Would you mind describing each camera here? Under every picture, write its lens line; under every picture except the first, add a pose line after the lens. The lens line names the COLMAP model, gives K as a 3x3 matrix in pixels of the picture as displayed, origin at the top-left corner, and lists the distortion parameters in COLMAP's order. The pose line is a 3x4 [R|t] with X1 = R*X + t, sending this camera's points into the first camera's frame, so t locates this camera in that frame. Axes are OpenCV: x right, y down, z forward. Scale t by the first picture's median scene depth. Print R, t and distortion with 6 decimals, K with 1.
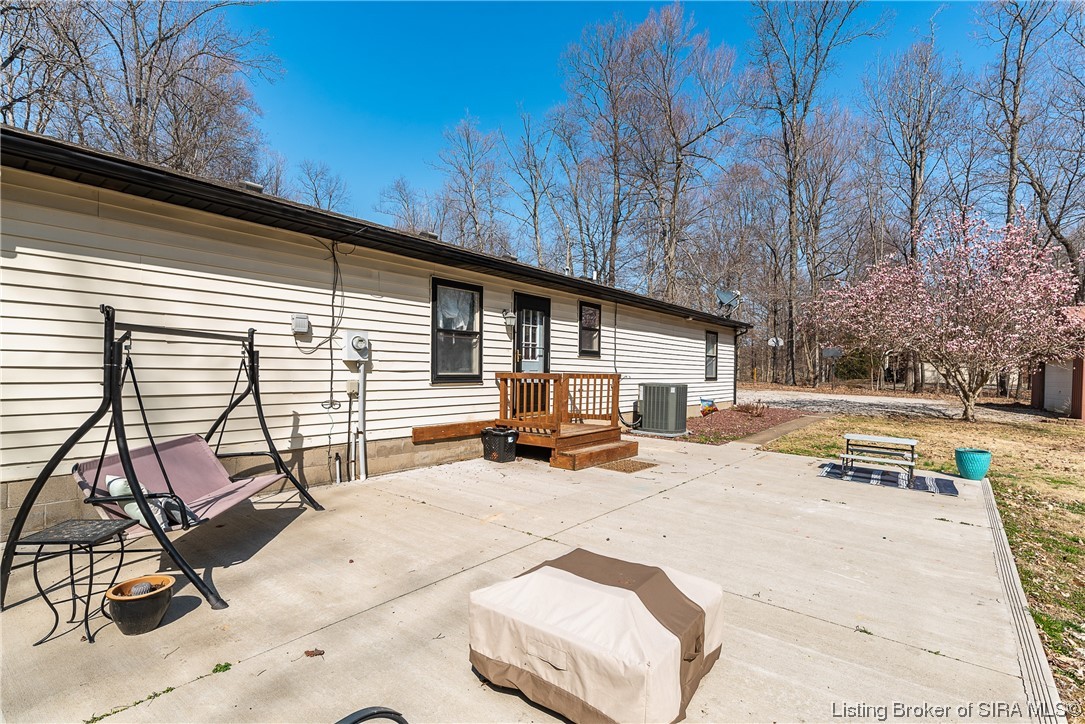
lens RADIAL K [[521.2, 0, 547.3], [0, 521.2, 380.7], [0, 0, 1]] dist [0.002749, -0.000140]
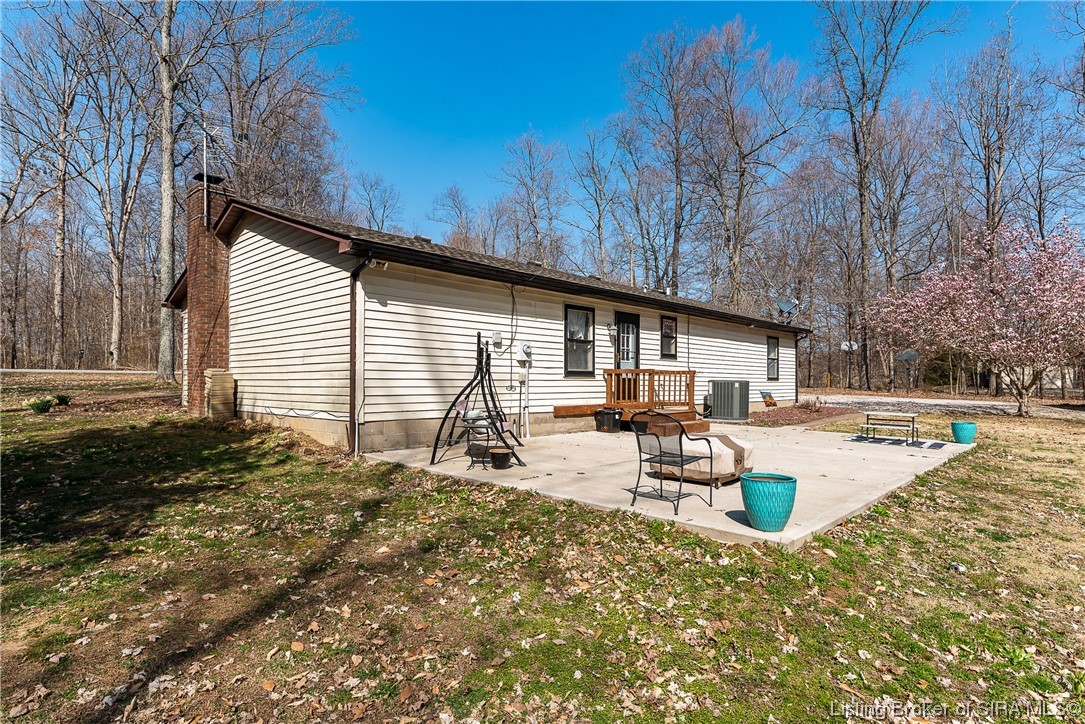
lens RADIAL K [[576.1, 0, 537.8], [0, 576.1, 379.7], [0, 0, 1]] dist [0.001640, 0.001014]
pose [[0.994729, -0.006920, -0.102305, -0.091369], [0.004615, 0.999730, -0.022754, 0.035066], [0.102435, 0.022162, 0.994493, -0.418831]]
